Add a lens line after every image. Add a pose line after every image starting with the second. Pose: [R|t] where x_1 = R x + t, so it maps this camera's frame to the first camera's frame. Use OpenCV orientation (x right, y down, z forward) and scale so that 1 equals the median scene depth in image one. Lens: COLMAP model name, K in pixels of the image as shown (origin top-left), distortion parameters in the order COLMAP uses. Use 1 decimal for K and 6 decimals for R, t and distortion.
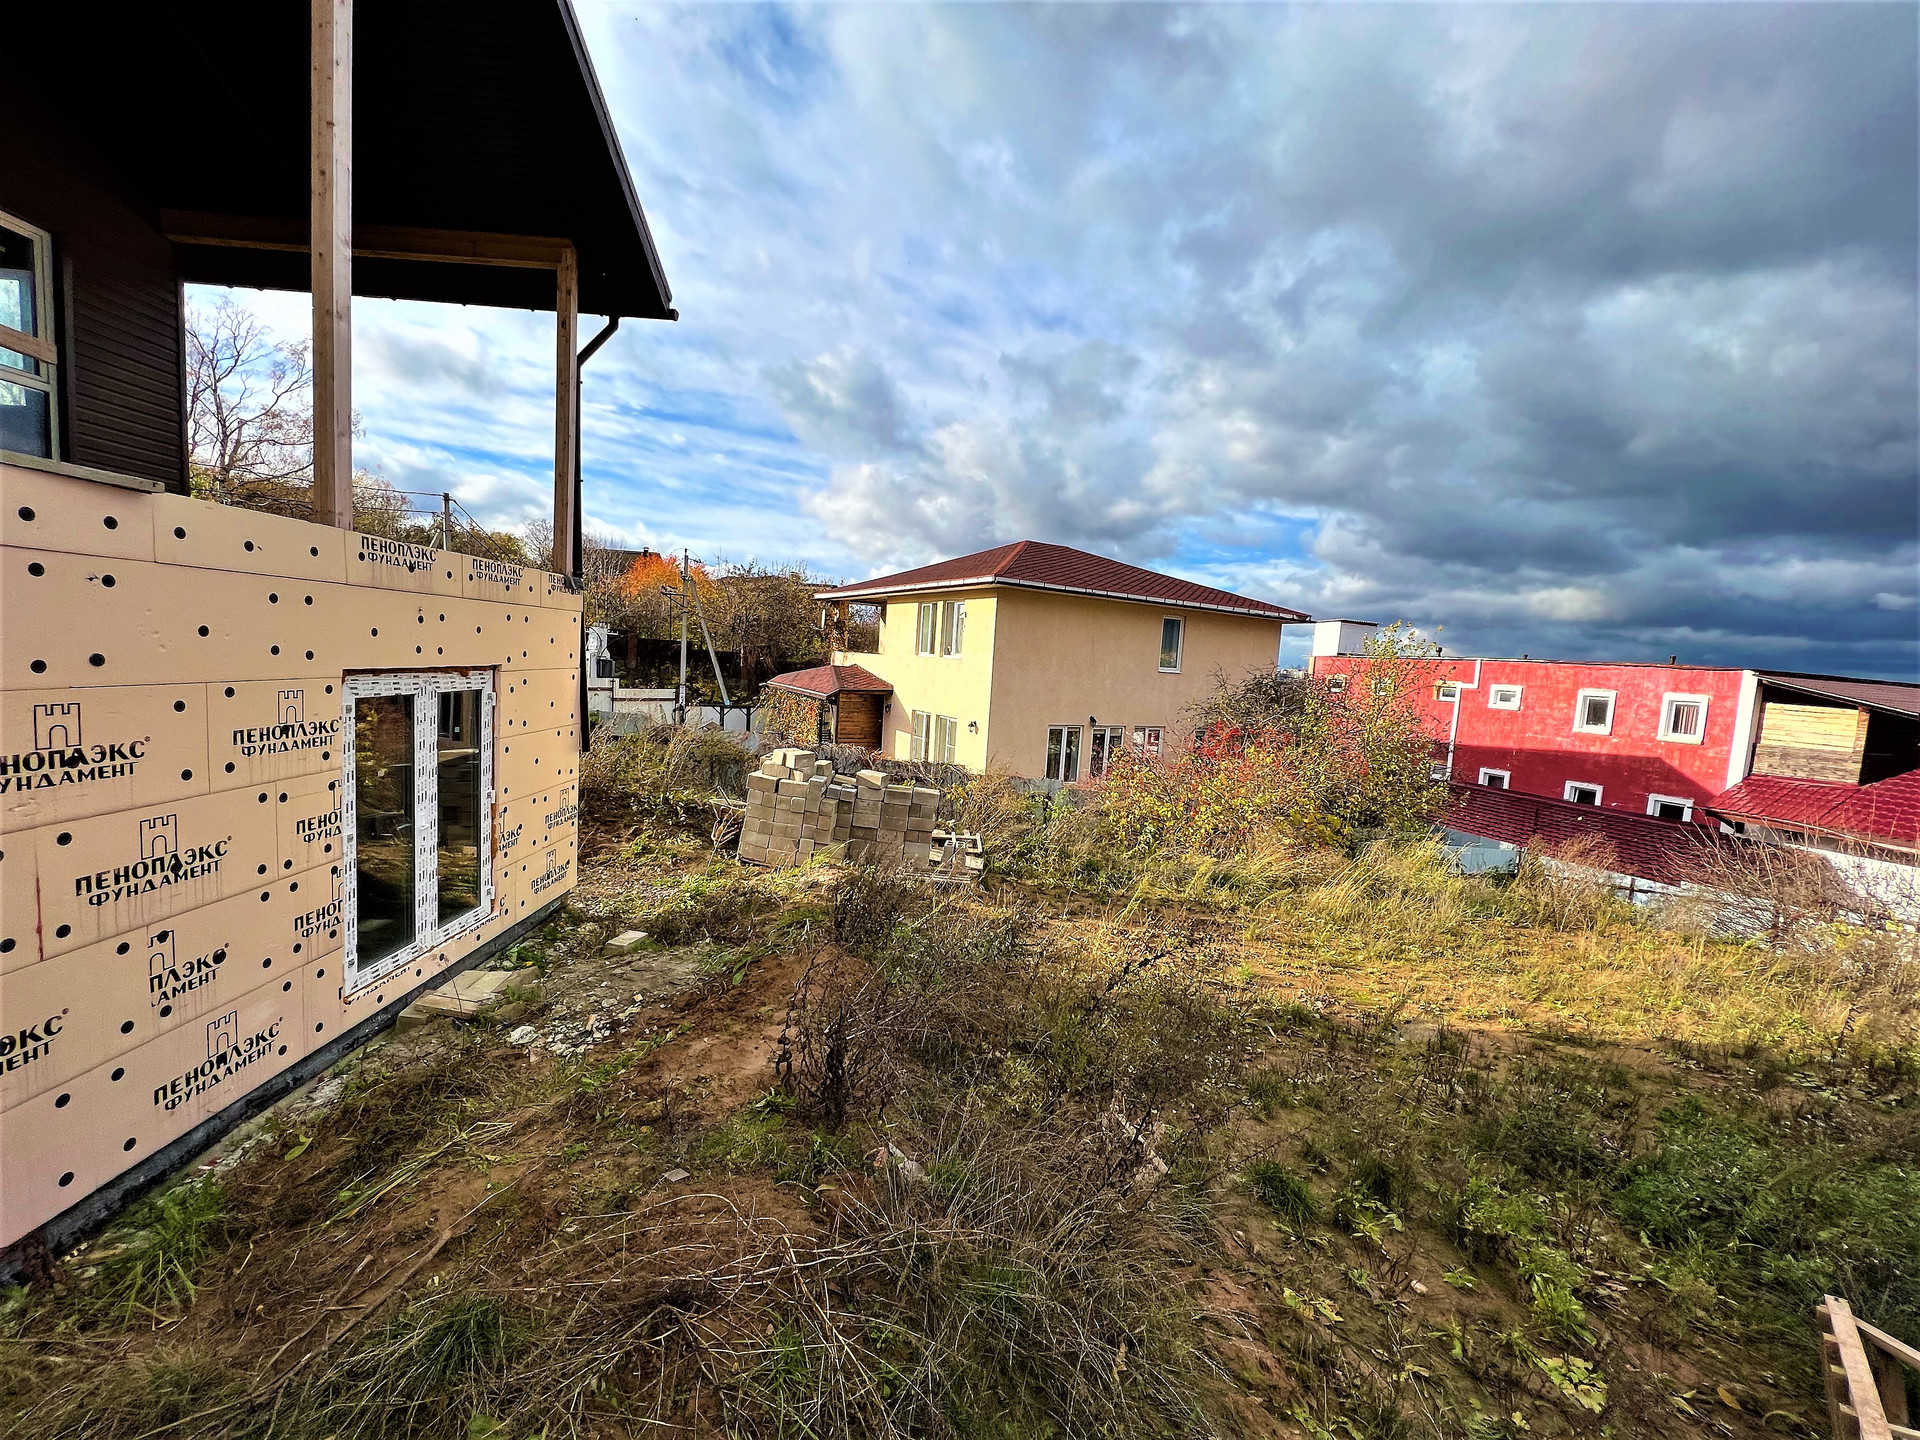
lens RADIAL K [[769.8, 0, 969.9], [0, 769.8, 723.0], [0, 0, 1]] dist [-0.000218, 0.000342]
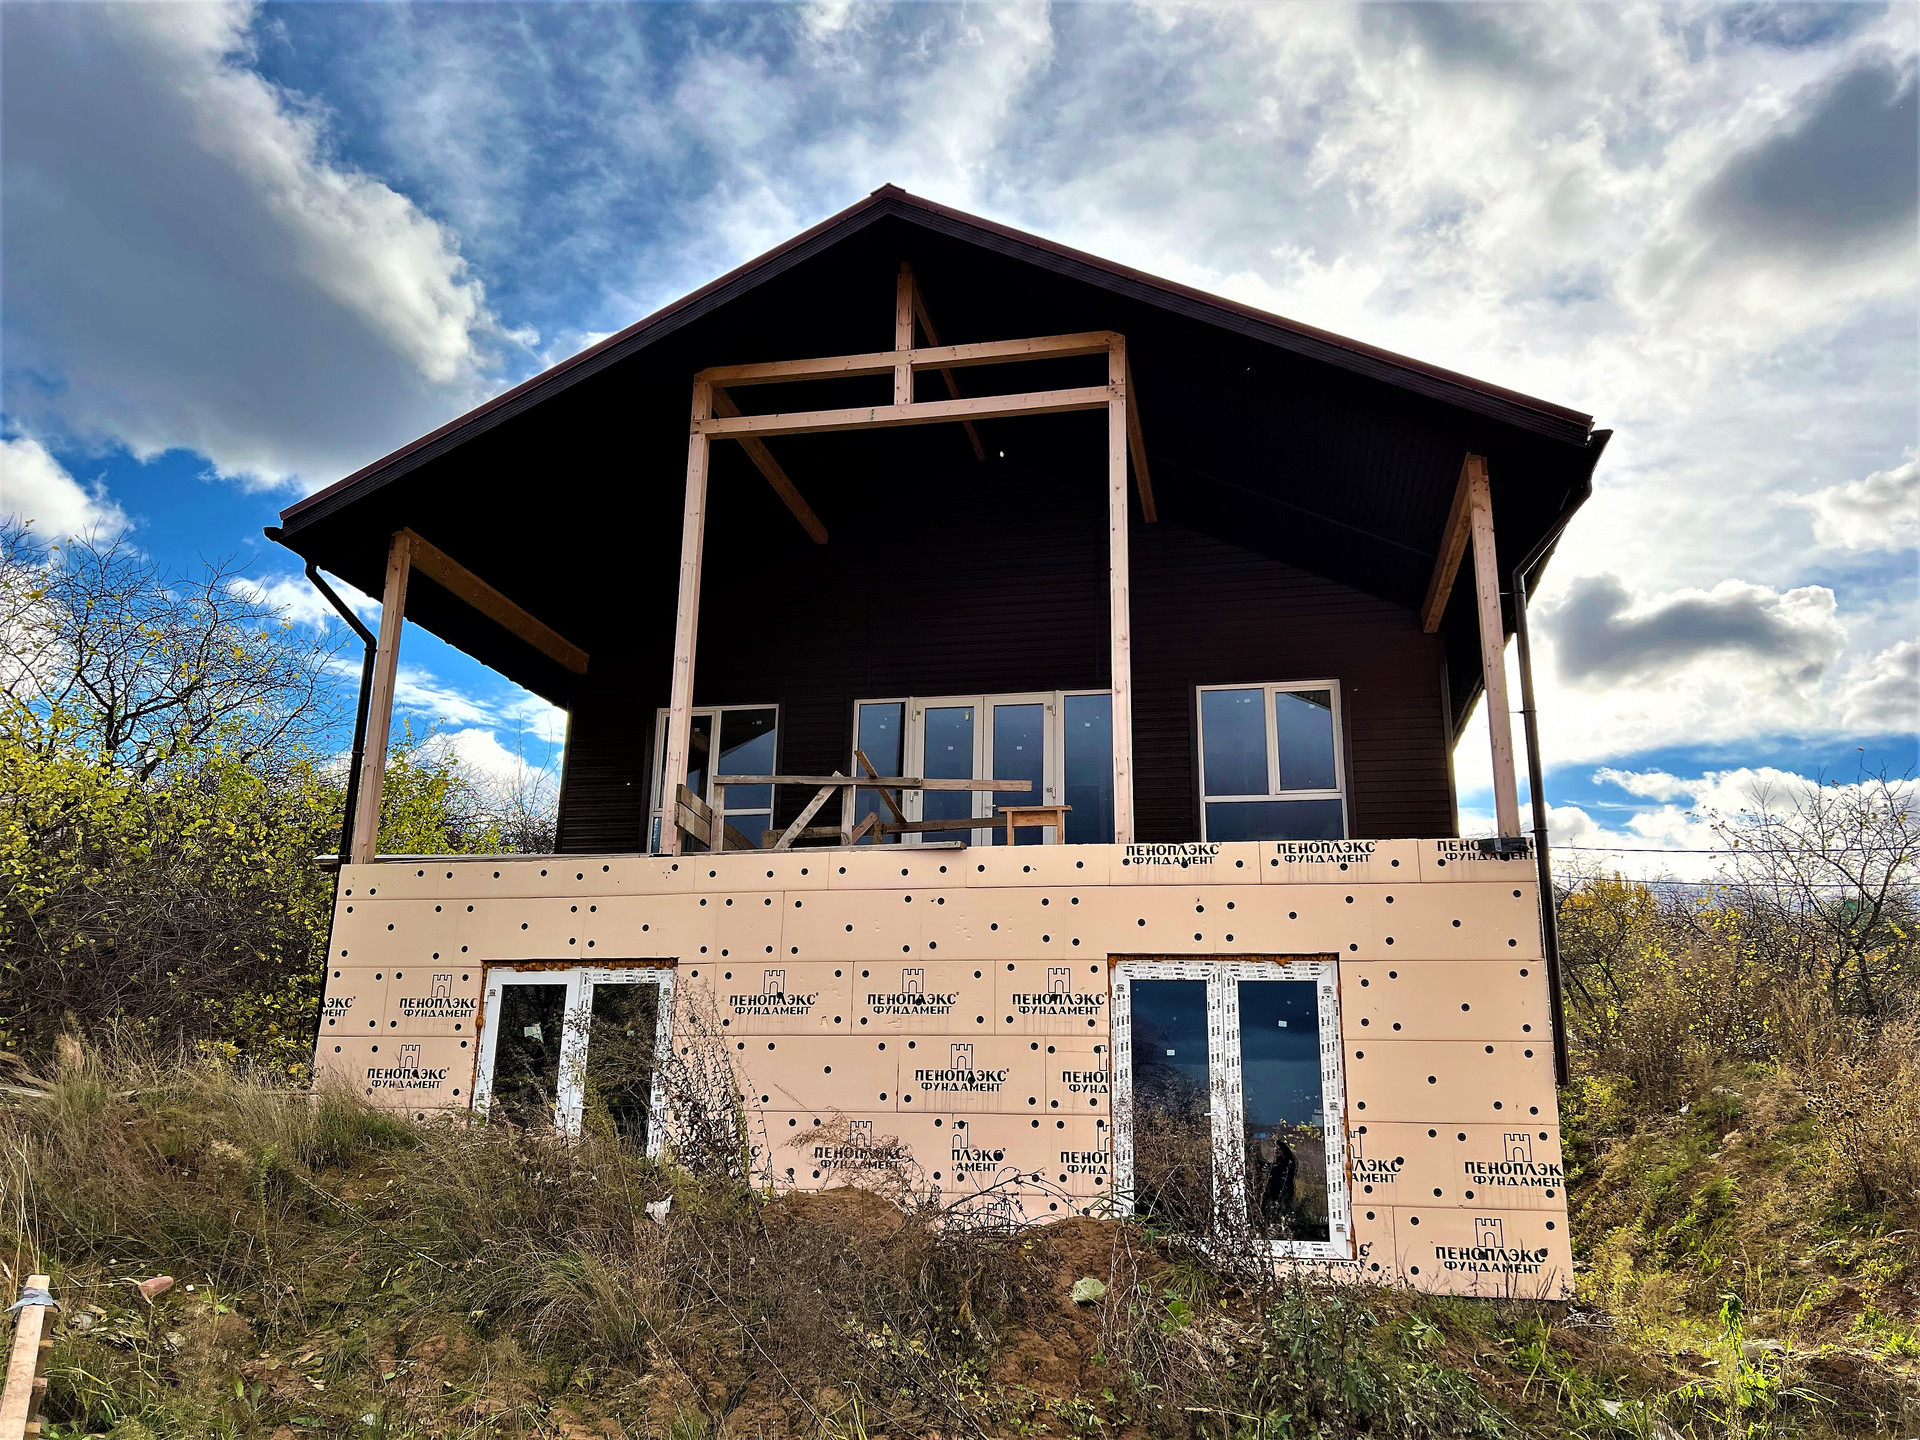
lens RADIAL K [[1440.1, 0, 971.8], [0, 1440.1, 721.3], [0, 0, 1]] dist [0.064676, -0.074541]
pose [[-0.217916, -0.326741, -0.919648, 1.566738], [-0.117360, 0.944229, -0.307665, 0.333425], [0.968886, 0.040885, -0.244109, 1.400643]]
